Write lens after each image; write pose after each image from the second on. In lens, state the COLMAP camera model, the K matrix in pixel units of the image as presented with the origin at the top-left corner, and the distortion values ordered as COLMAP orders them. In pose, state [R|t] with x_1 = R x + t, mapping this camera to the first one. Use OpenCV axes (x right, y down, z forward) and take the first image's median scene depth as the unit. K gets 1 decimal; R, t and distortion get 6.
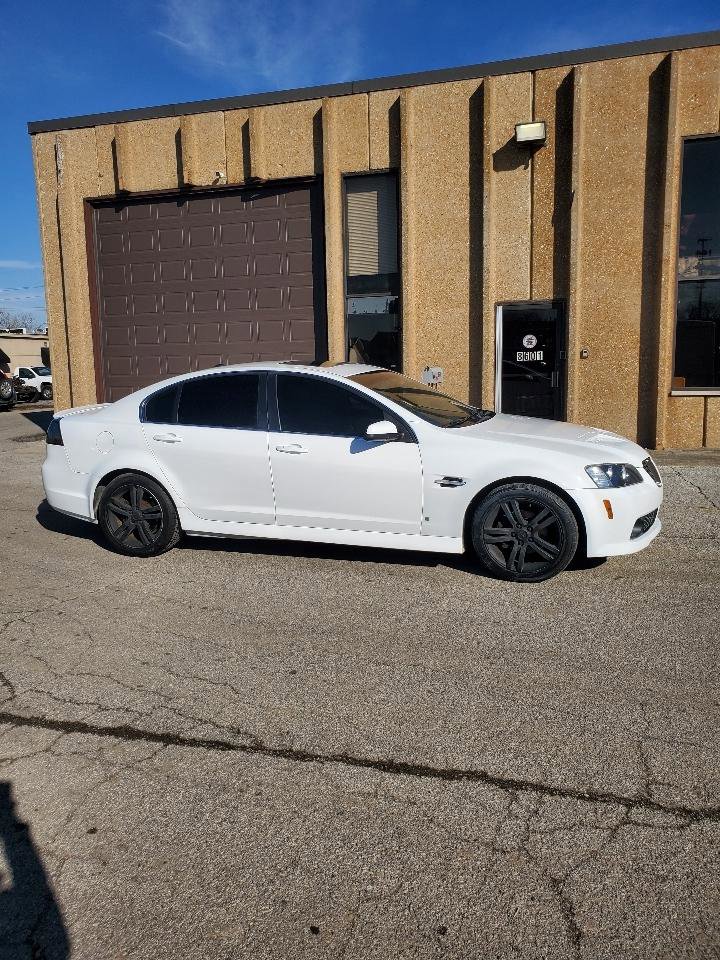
lens RADIAL K [[727.2, 0, 340.4], [0, 727.2, 469.4], [0, 0, 1]] dist [0.007410, 0.001371]
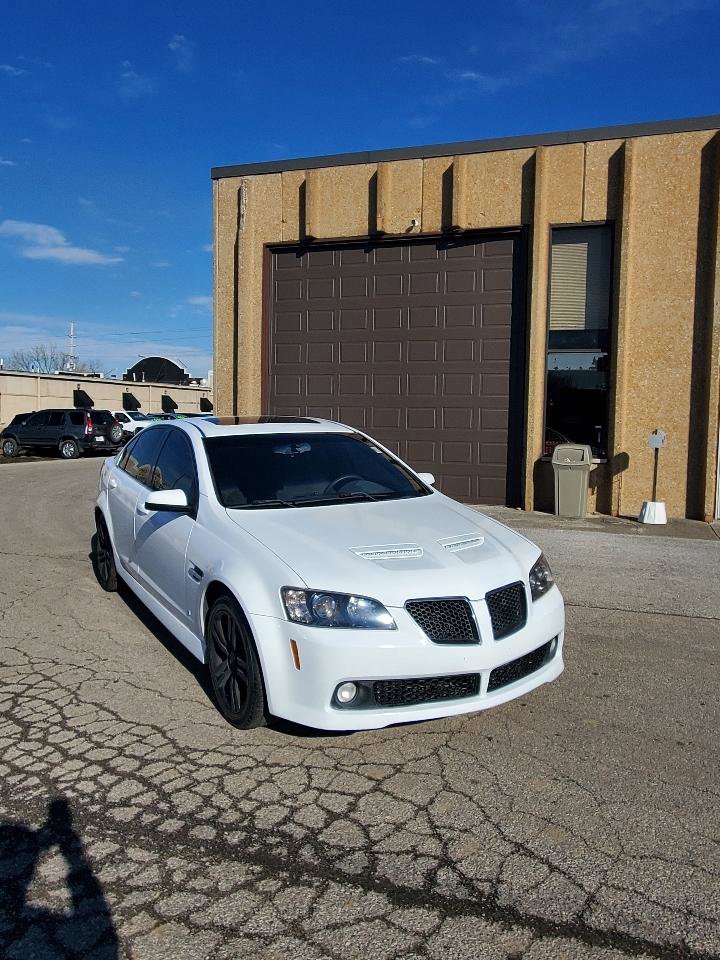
lens RADIAL K [[727.2, 0, 363.6], [0, 727.2, 475.6], [0, 0, 1]] dist [0.007410, 0.001371]
pose [[0.998142, 0.043071, -0.043094, -0.180572], [-0.045829, 0.996820, -0.065195, -0.004972], [0.040149, 0.067049, 0.996942, 0.060299]]
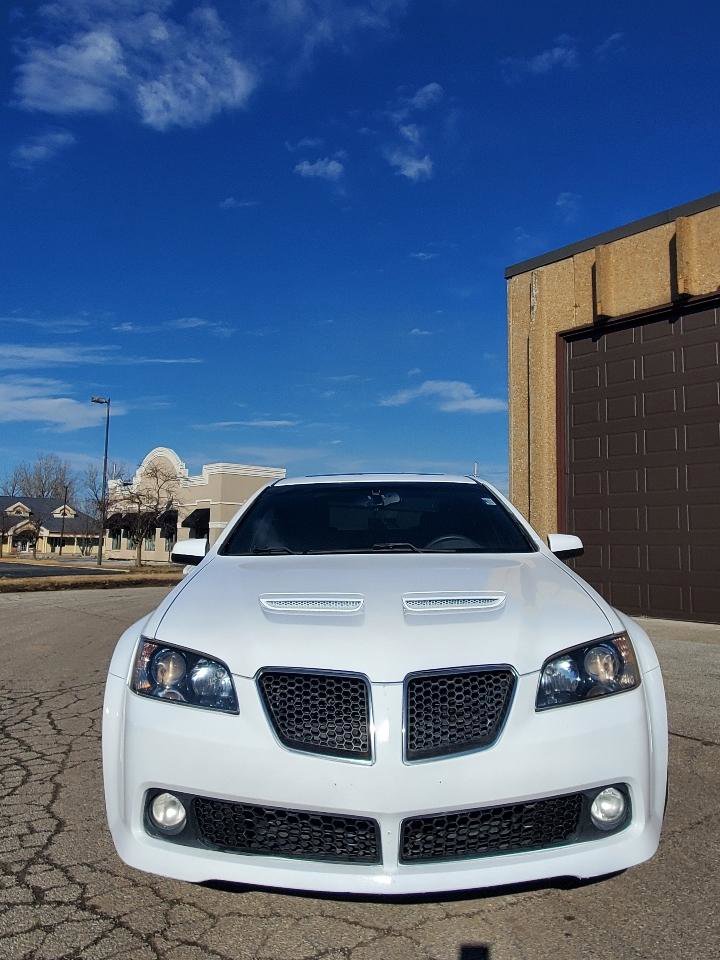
lens RADIAL K [[727.2, 0, 359.7], [0, 727.2, 477.2], [0, 0, 1]] dist [0.007410, 0.001371]
pose [[0.831740, -0.019052, -0.554839, -0.064855], [-0.112380, 0.972943, -0.201874, 0.011459], [0.543673, 0.230259, 0.807094, 0.201254]]
